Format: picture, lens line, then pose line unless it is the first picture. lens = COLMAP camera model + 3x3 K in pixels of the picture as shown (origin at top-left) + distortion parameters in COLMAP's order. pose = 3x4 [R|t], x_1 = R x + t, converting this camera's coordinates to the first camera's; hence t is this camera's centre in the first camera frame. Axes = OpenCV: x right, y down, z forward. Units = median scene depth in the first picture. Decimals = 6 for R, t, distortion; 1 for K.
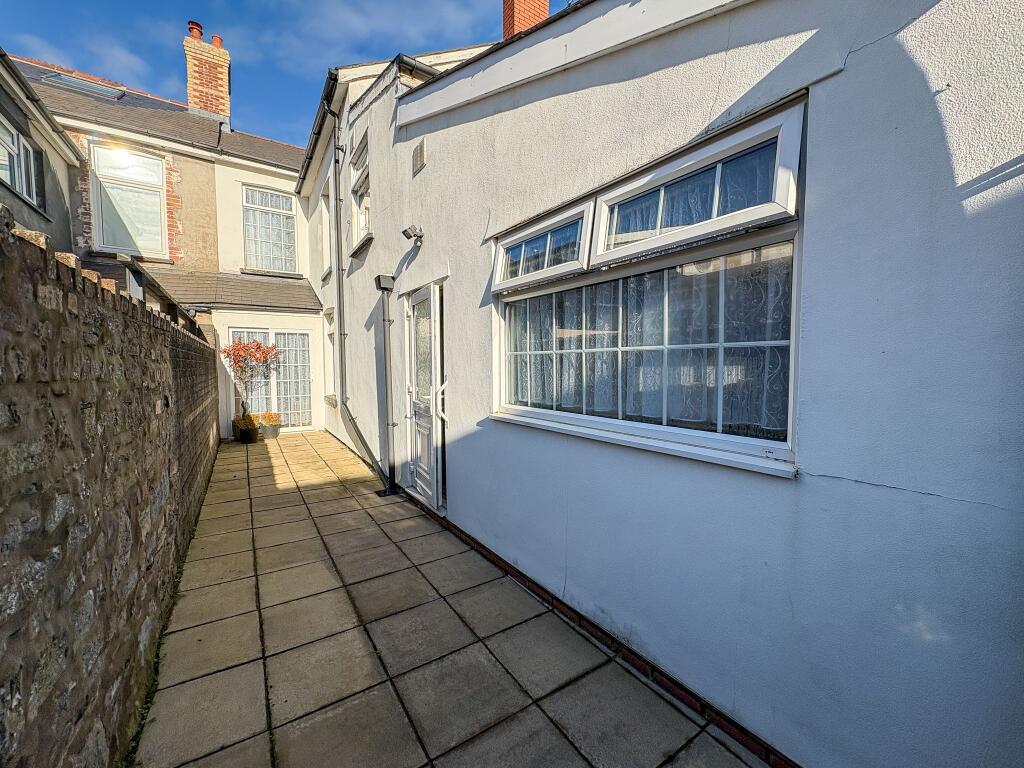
lens RADIAL K [[409.2, 0, 512.0], [0, 409.2, 384.0], [0, 0, 1]] dist [0.000821, 0.000099]
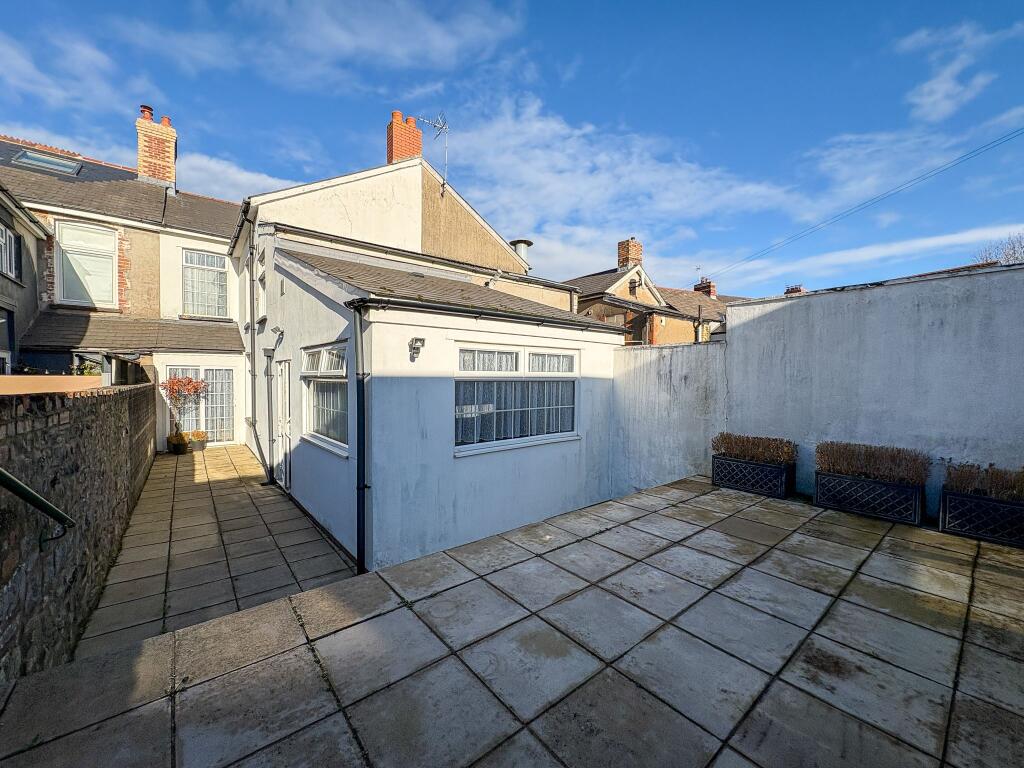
lens RADIAL K [[405.8, 0, 512.0], [0, 405.8, 384.0], [0, 0, 1]] dist [-0.001083, -0.000037]
pose [[0.995661, 0.007275, 0.092774, 0.285597], [-0.004330, 0.999482, -0.031905, -0.043243], [-0.092958, 0.031365, 0.995176, -0.387855]]
